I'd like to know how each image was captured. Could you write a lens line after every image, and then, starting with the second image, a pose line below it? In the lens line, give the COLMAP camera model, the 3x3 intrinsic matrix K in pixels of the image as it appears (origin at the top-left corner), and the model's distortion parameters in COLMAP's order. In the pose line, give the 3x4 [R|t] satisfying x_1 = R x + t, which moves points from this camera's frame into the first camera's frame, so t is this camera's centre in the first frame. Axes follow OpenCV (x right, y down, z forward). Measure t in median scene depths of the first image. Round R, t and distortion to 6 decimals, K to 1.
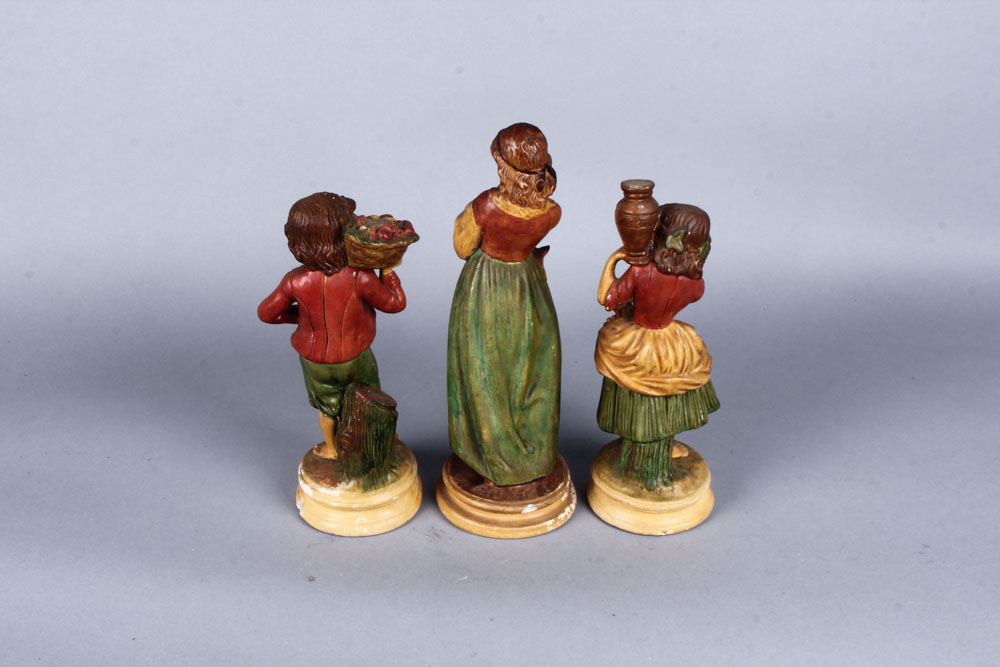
lens RADIAL K [[1143.5, 0, 501.3], [0, 1143.5, 332.9], [0, 0, 1]] dist [-0.081764, 0.000000]
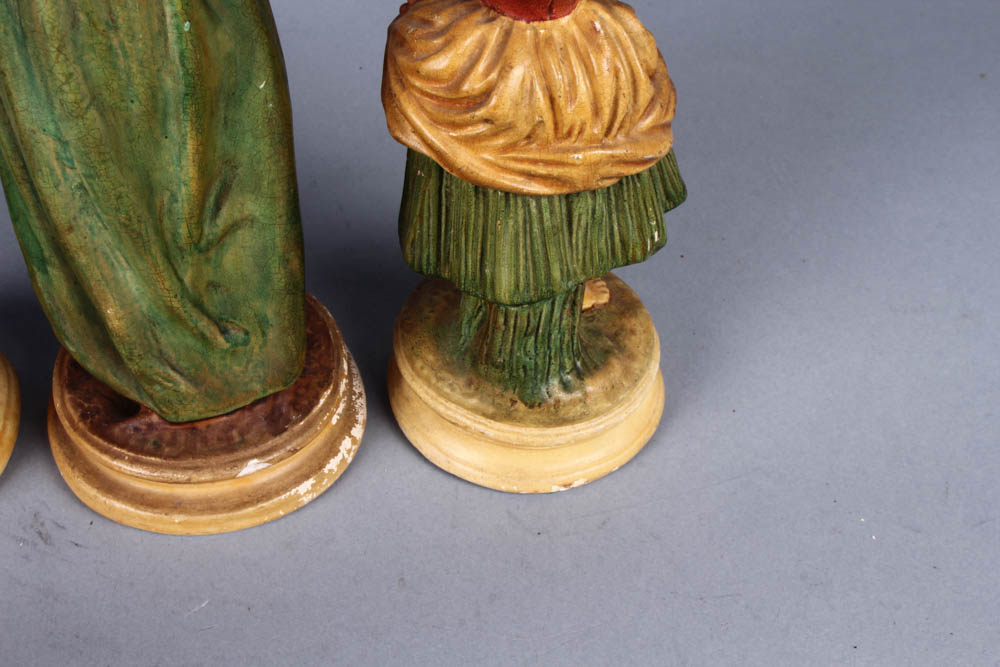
lens RADIAL K [[1143.5, 0, 500.8], [0, 1143.5, 332.6], [0, 0, 1]] dist [-0.081764, 0.000000]
pose [[0.987227, -0.081493, 0.136900, 0.064455], [0.036391, 0.951907, 0.304220, -0.019438], [-0.155108, -0.295352, 0.942714, 0.626717]]
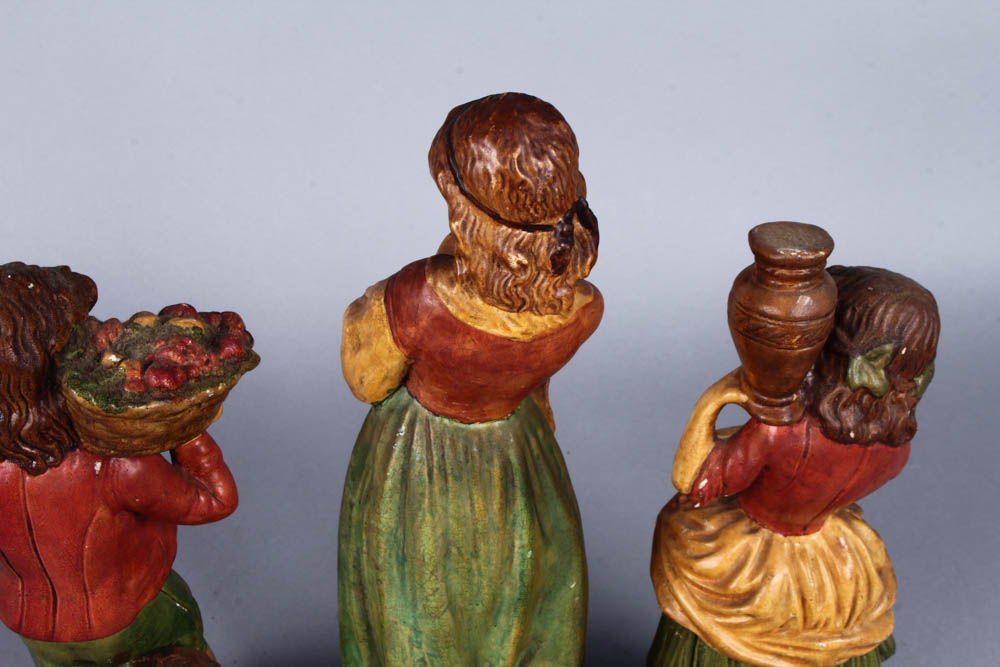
lens RADIAL K [[1143.5, 0, 501.5], [0, 1143.5, 329.1], [0, 0, 1]] dist [-0.081764, 0.000000]
pose [[0.997272, -0.019156, 0.071291, -0.012462], [0.011344, 0.994041, 0.108416, -0.136167], [-0.072943, -0.107312, 0.991546, 0.569628]]
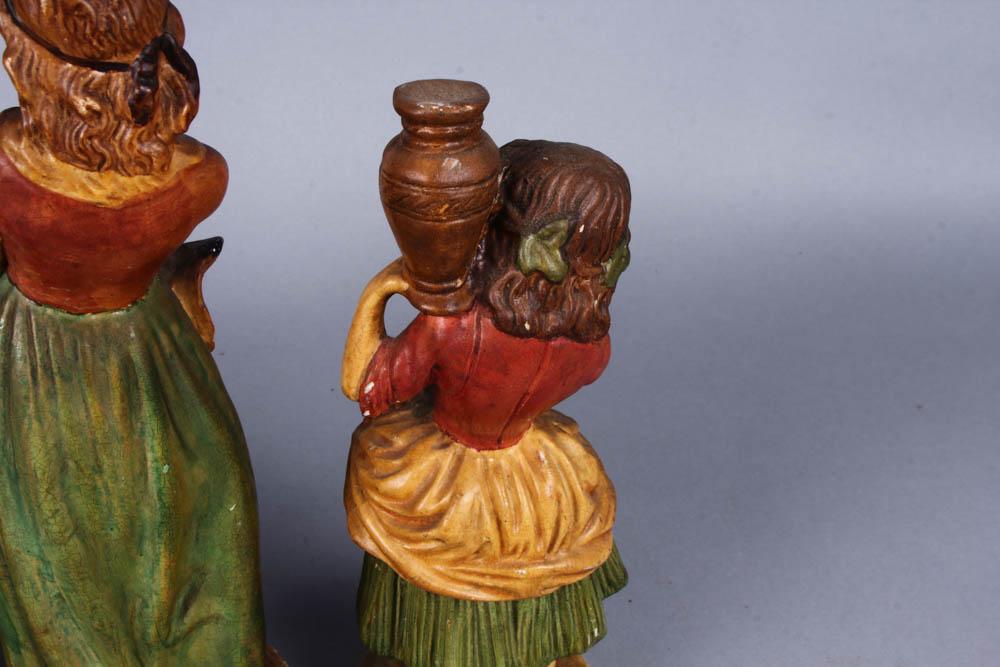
lens RADIAL K [[1143.5, 0, 499.6], [0, 1143.5, 328.3], [0, 0, 1]] dist [-0.081764, 0.000000]
pose [[0.985616, -0.028124, 0.166642, 0.072715], [0.006334, 0.991511, 0.129871, -0.099115], [-0.168880, -0.126948, 0.977427, 0.609440]]
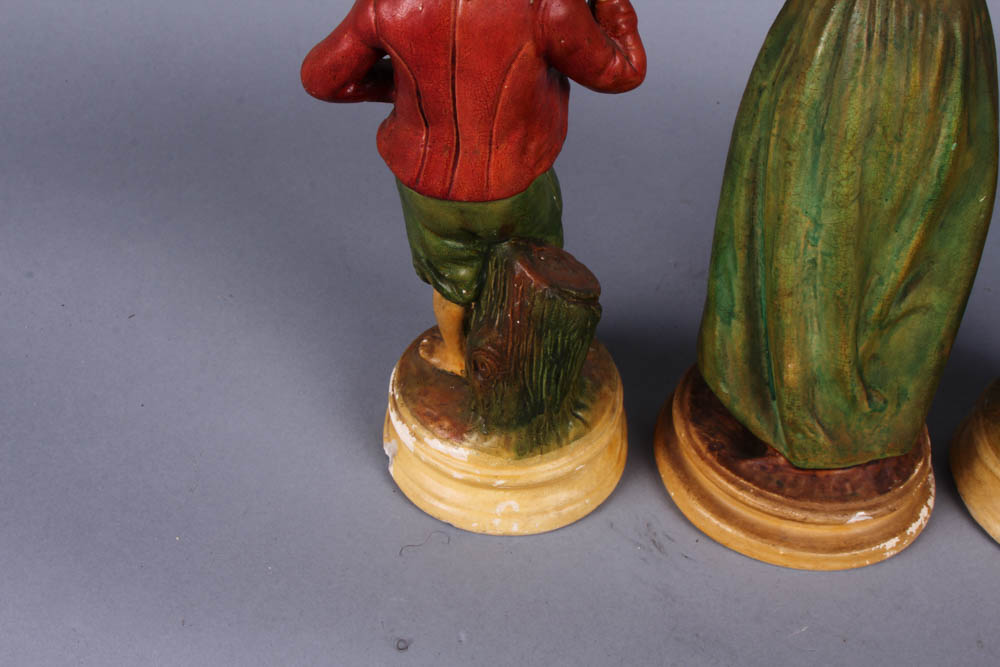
lens RADIAL K [[1143.5, 0, 497.6], [0, 1143.5, 335.4], [0, 0, 1]] dist [-0.081764, 0.000000]
pose [[0.991905, 0.080091, -0.098542, -0.088357], [-0.052876, 0.966041, 0.252920, -0.034991], [0.115452, -0.245662, 0.962456, 0.562834]]
